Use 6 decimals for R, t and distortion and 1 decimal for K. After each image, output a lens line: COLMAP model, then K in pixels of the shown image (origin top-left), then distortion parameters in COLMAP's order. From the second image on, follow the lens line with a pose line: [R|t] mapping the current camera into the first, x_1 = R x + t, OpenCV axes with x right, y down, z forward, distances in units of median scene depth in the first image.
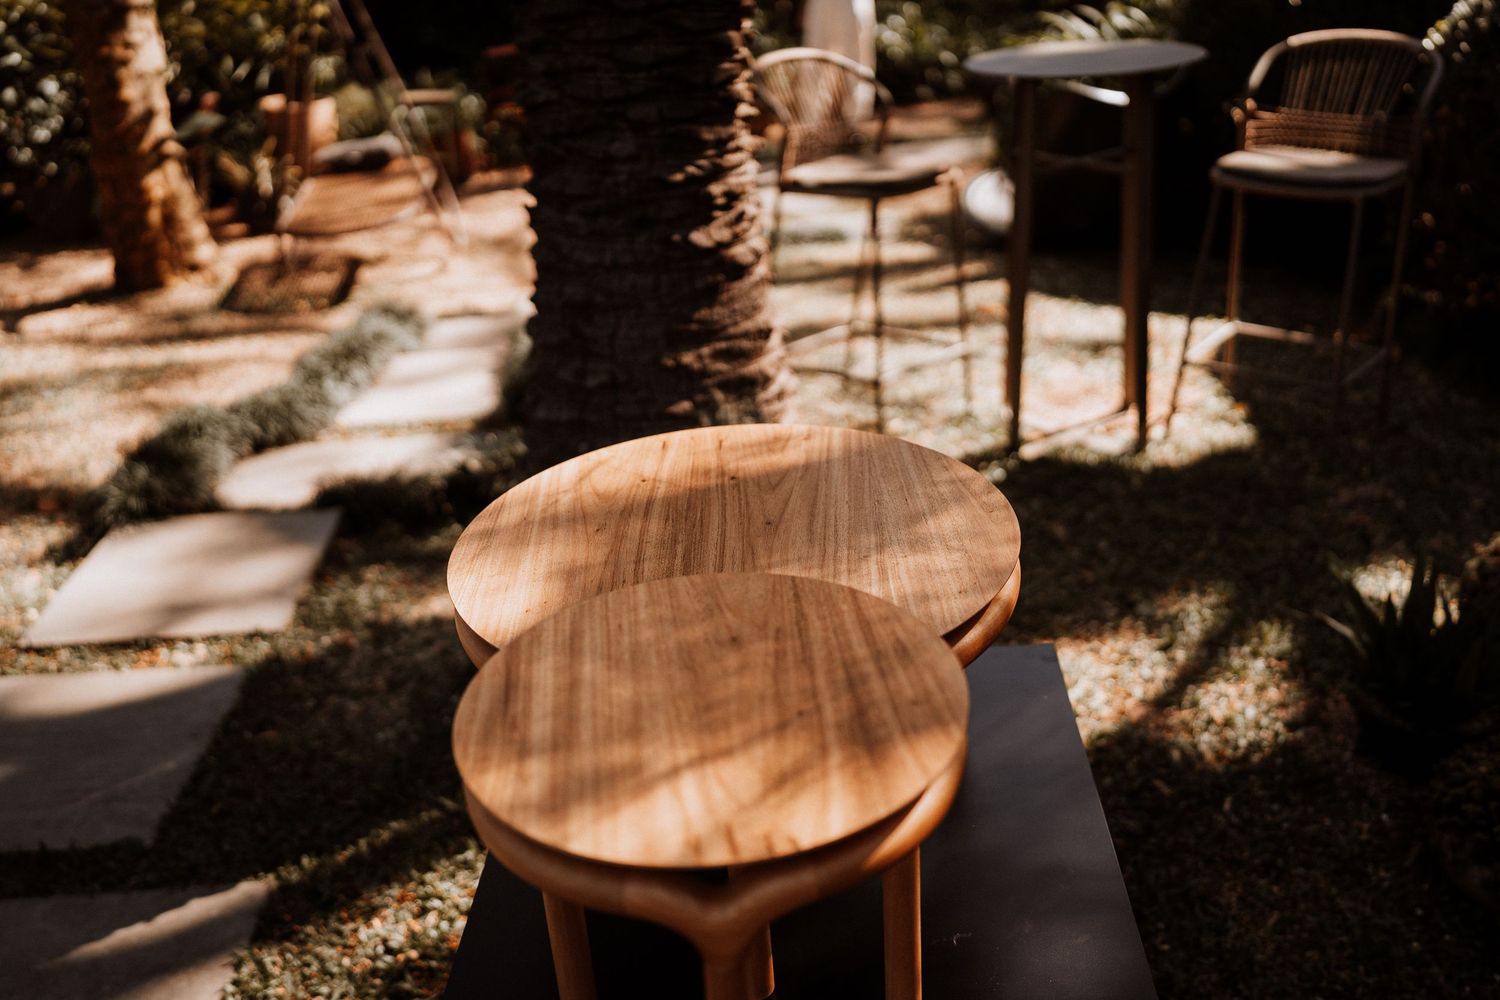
lens RADIAL K [[1425.3, 0, 752.2], [0, 1425.3, 497.0], [0, 0, 1]] dist [0.045928, 0.015431]
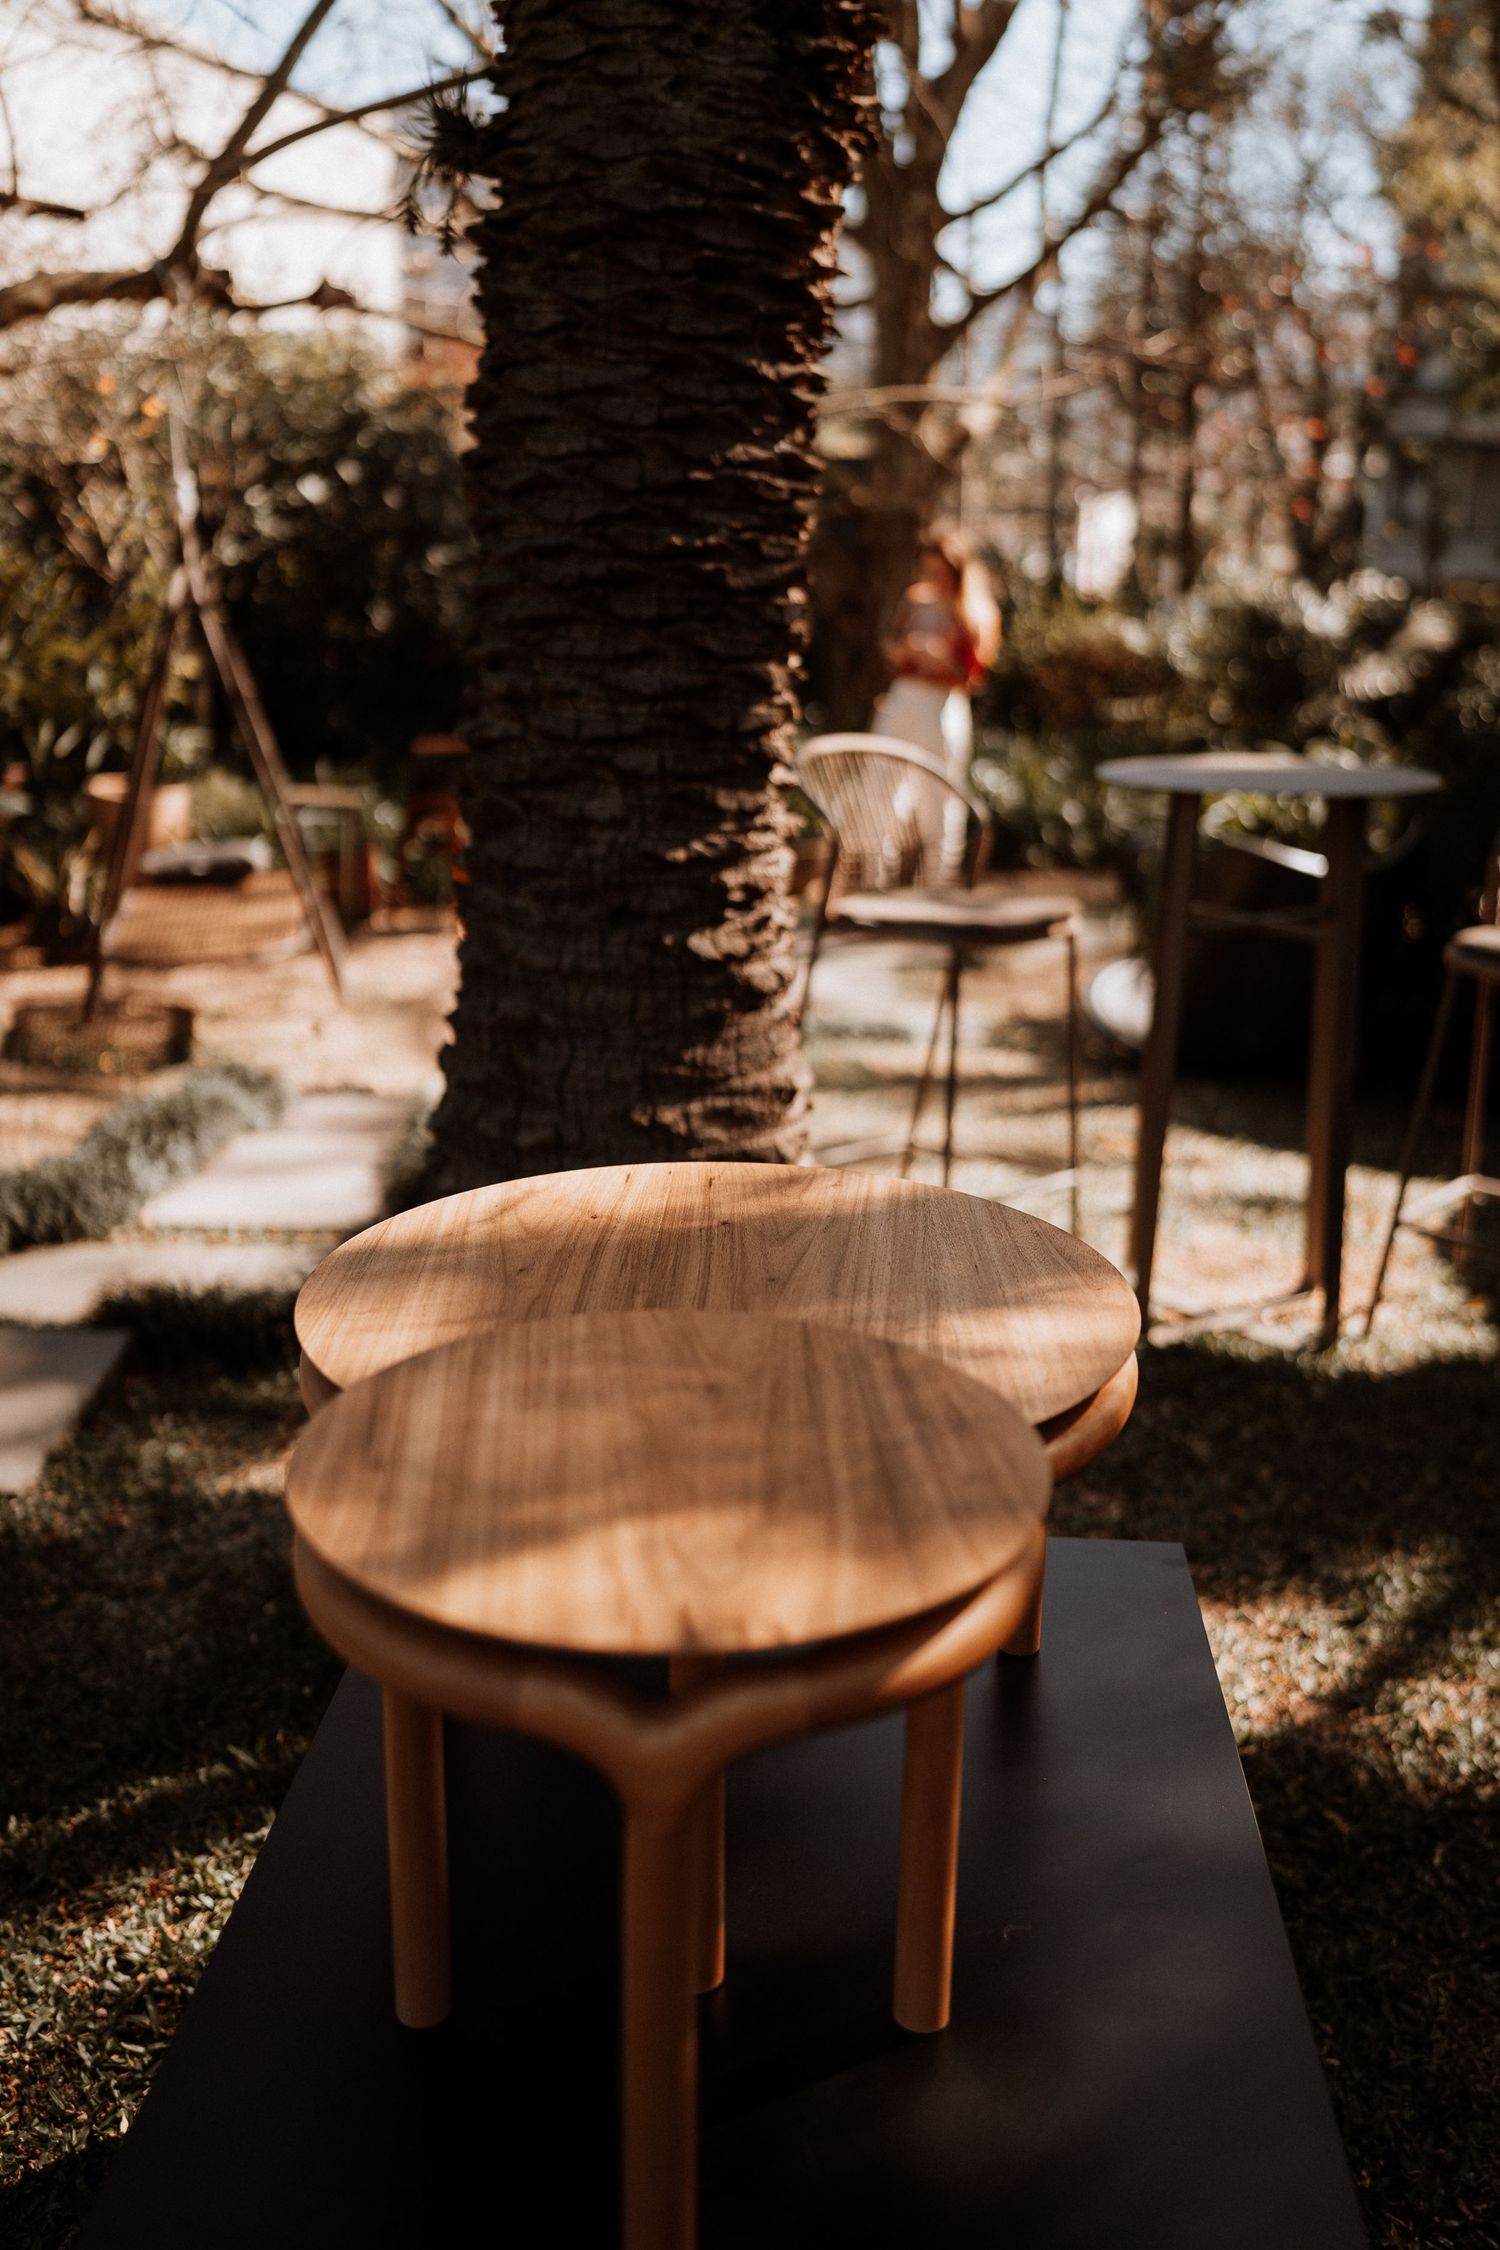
lens RADIAL K [[2138.0, 0, 738.7], [0, 2138.0, 1123.8], [0, 0, 1]] dist [0.045928, 0.015431]
pose [[0.996438, 0.083391, -0.012550, 0.001268], [-0.084328, 0.984180, -0.155813, 0.061128], [-0.000642, 0.156316, 0.987707, -0.012292]]
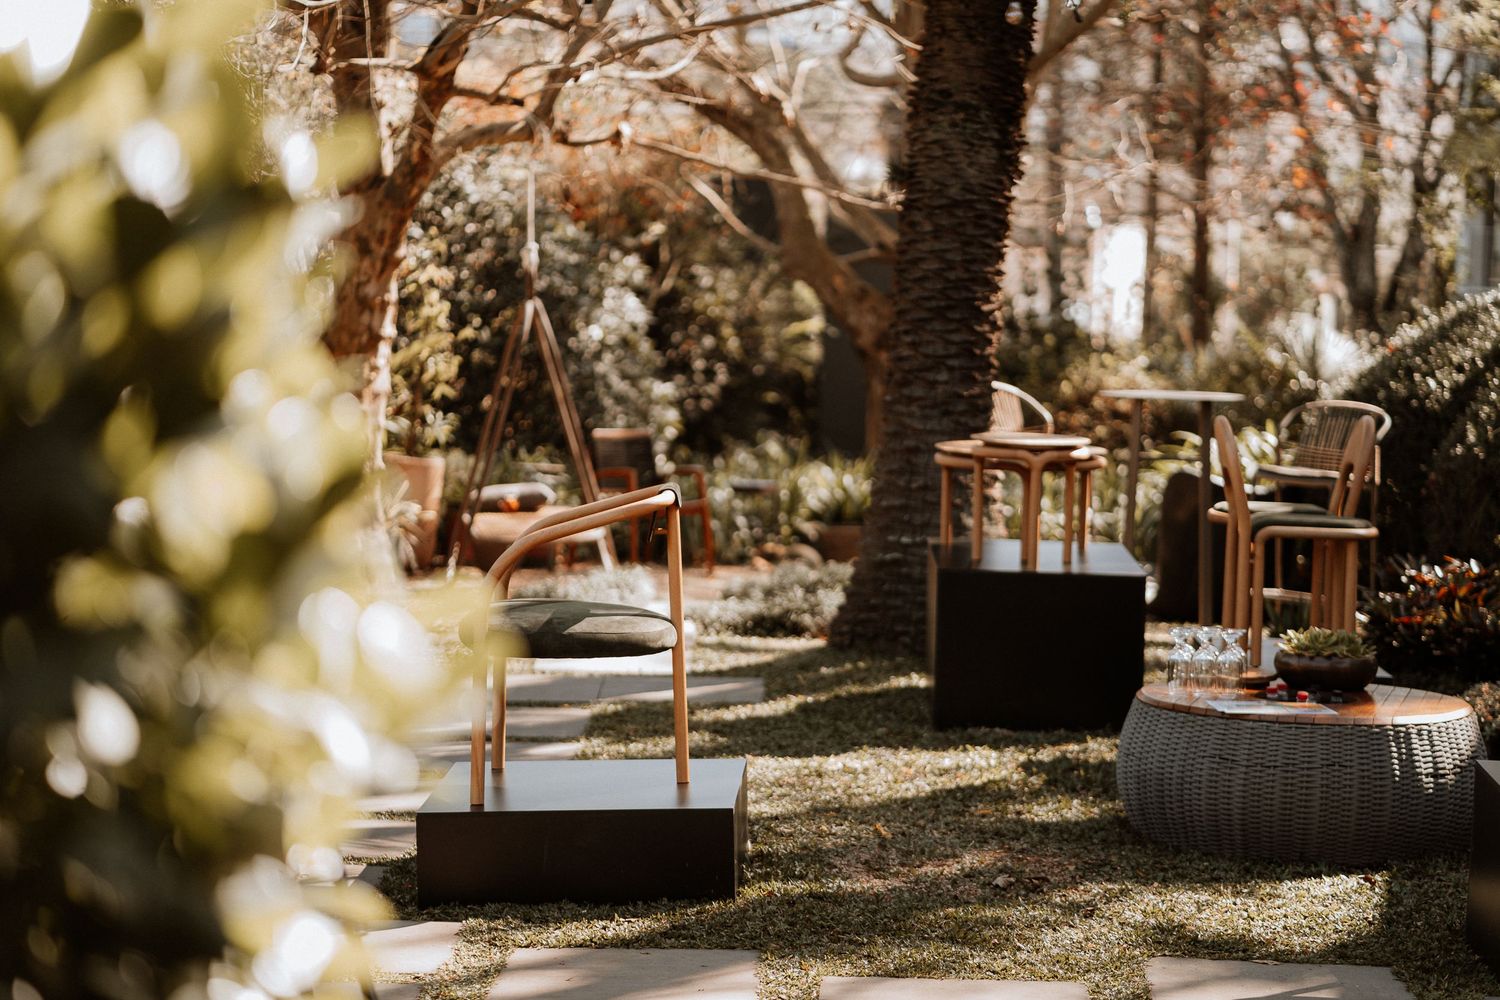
lens RADIAL K [[3123.6, 0, 750.4], [0, 3123.6, 499.5], [0, 0, 1]] dist [0.319274, -3.338126]
pose [[0.995700, 0.091047, 0.017099, -0.408597], [-0.079806, 0.936760, -0.340752, 1.446842], [-0.047042, 0.337922, 0.939998, -3.124321]]
